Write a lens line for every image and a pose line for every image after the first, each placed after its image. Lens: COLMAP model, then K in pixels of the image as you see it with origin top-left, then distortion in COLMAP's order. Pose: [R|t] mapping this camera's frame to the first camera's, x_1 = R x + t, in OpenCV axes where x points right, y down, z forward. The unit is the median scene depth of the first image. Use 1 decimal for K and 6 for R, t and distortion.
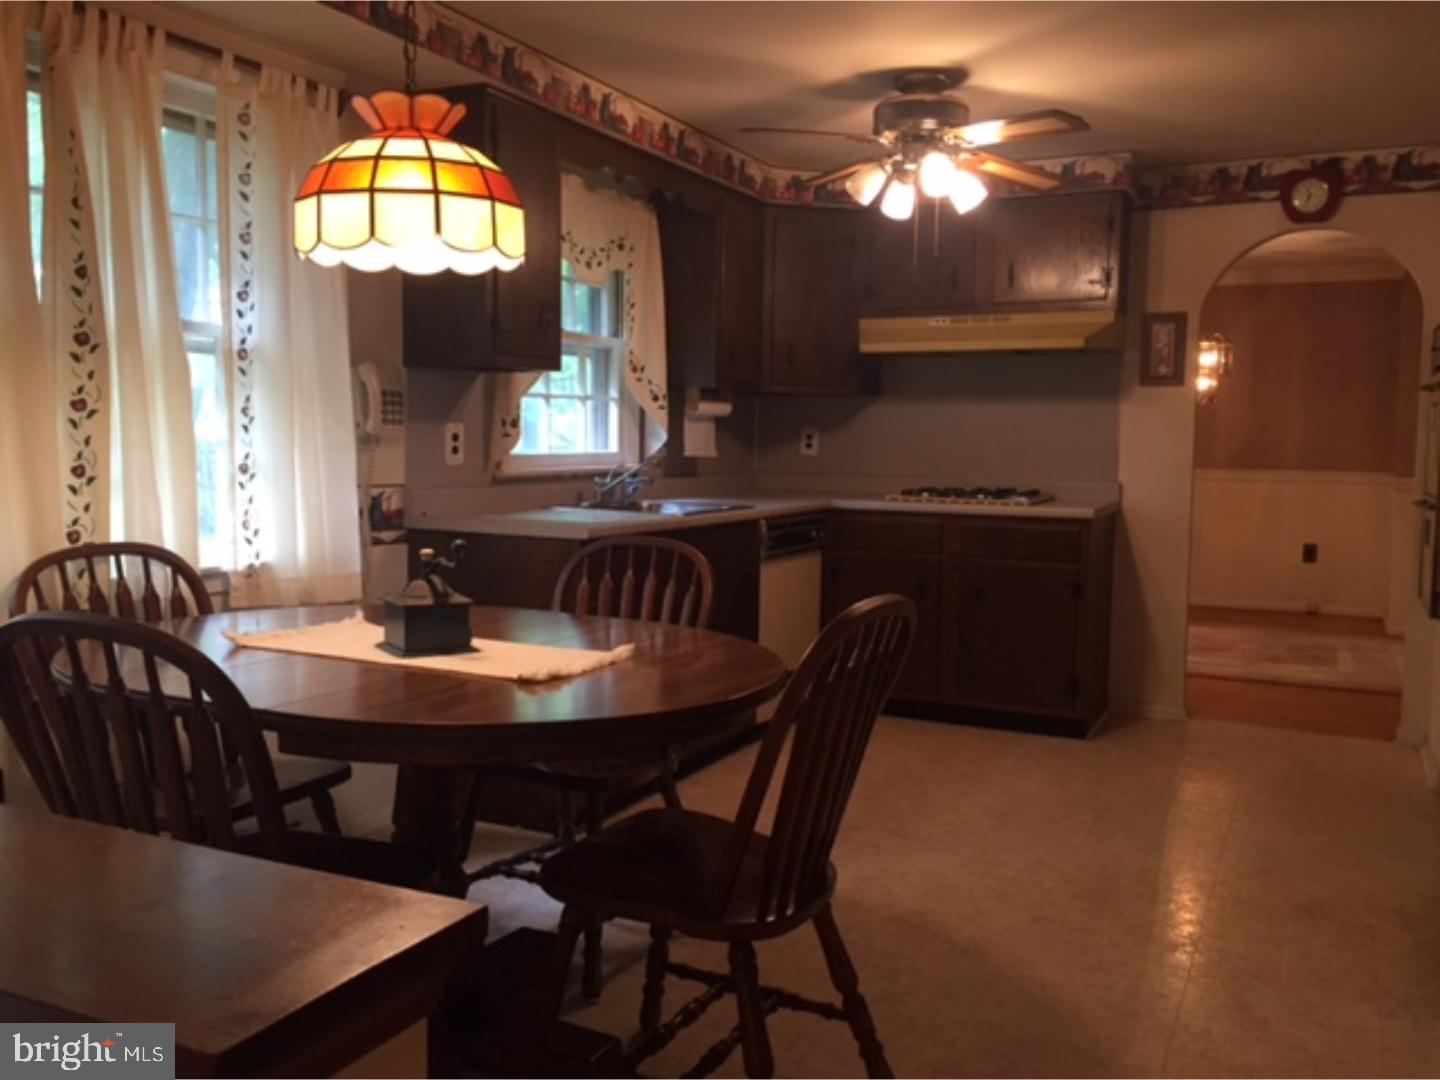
lens RADIAL K [[1240.8, 0, 731.9], [0, 1240.8, 540.3], [0, 0, 1]] dist [0.080230, -0.093685]
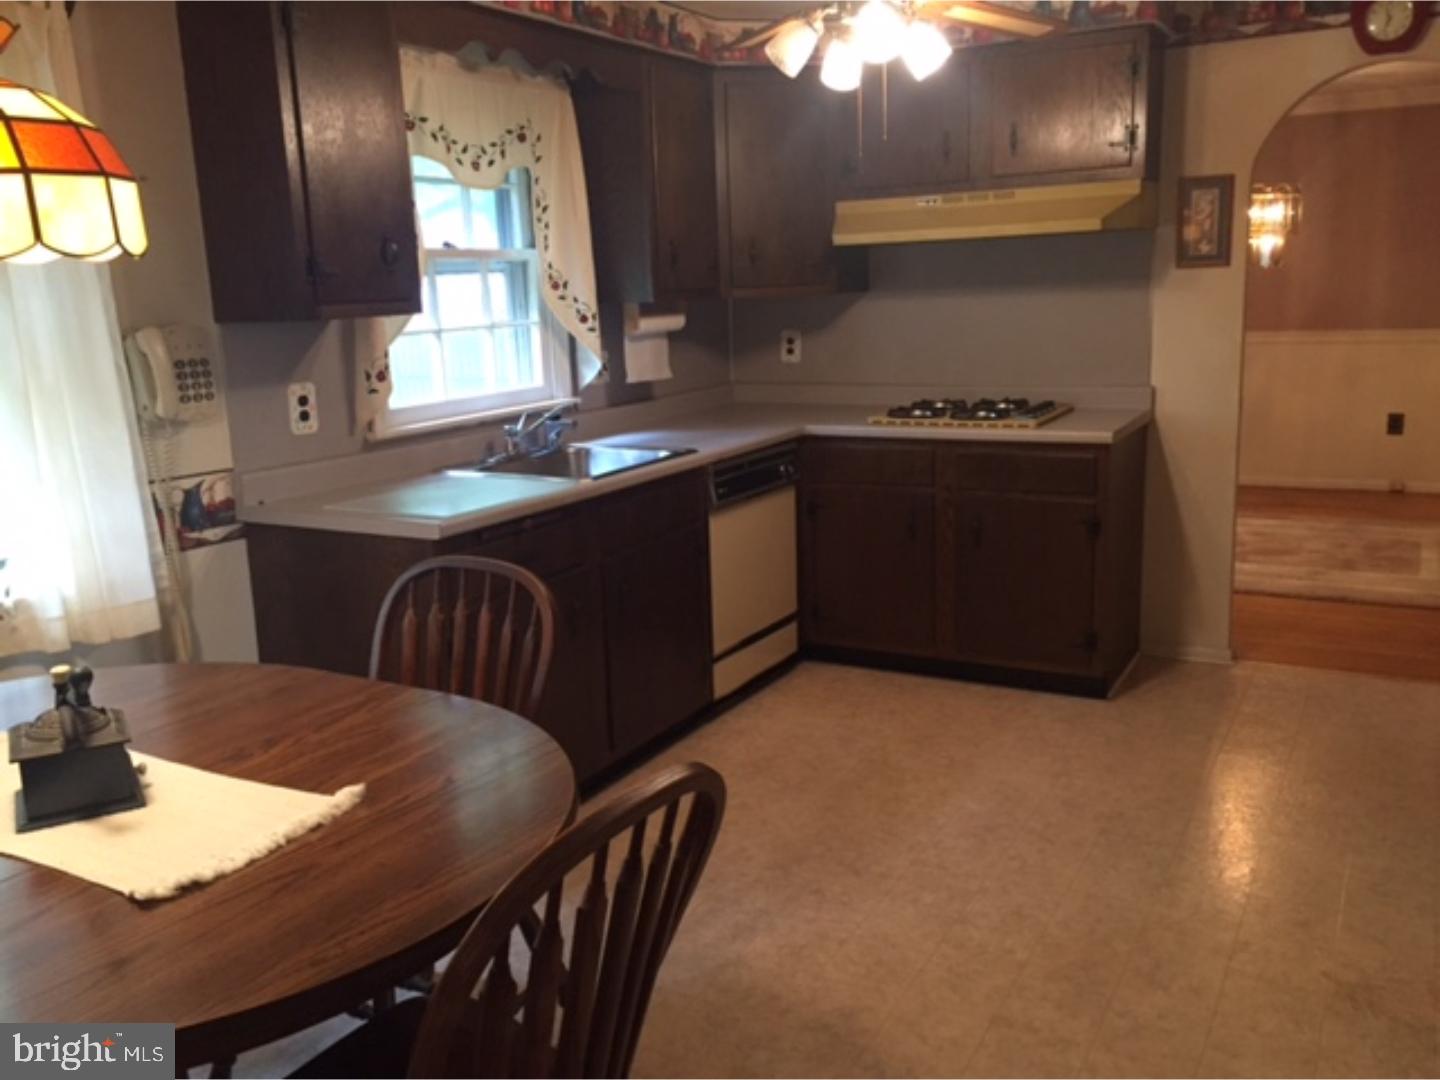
lens RADIAL K [[1240.8, 0, 734.3], [0, 1240.8, 537.1], [0, 0, 1]] dist [0.080230, -0.093685]
pose [[0.997306, -0.036973, -0.063350, 0.088213], [0.044352, 0.991863, 0.119338, -0.064051], [0.058422, -0.121826, 0.990831, 0.154271]]
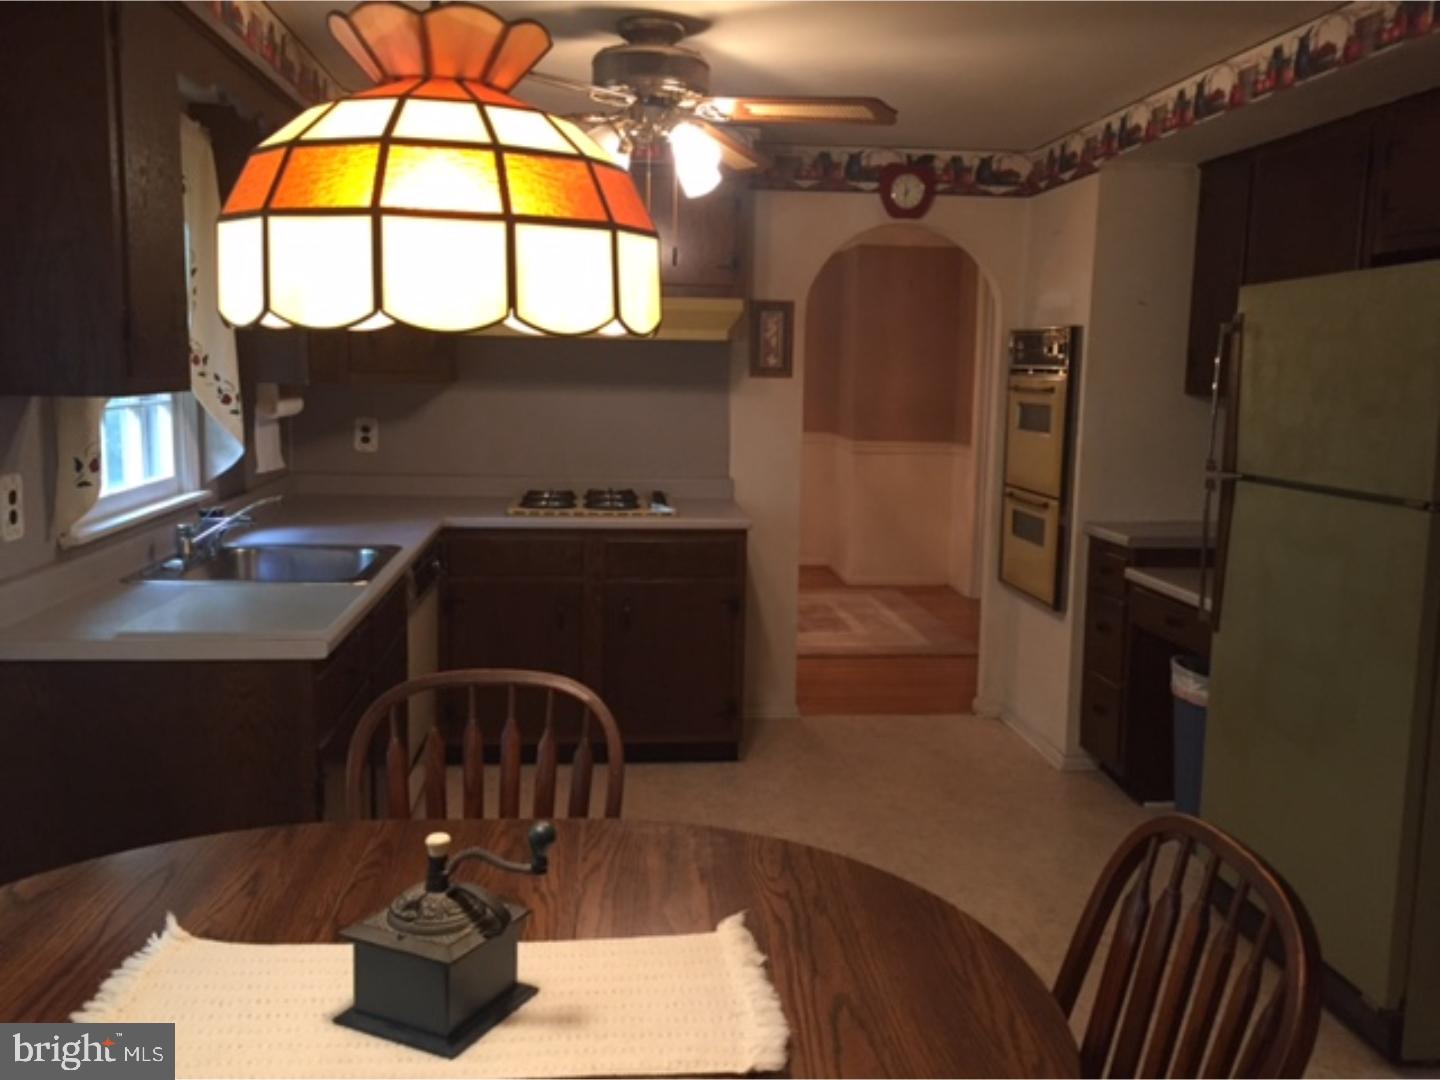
lens RADIAL K [[1240.8, 0, 727.2], [0, 1240.8, 544.2], [0, 0, 1]] dist [0.080230, -0.093685]
pose [[0.853045, -0.070392, 0.517068, -0.197734], [0.033628, 0.996216, 0.080143, -0.079101], [-0.520753, -0.050978, 0.852184, 0.215690]]
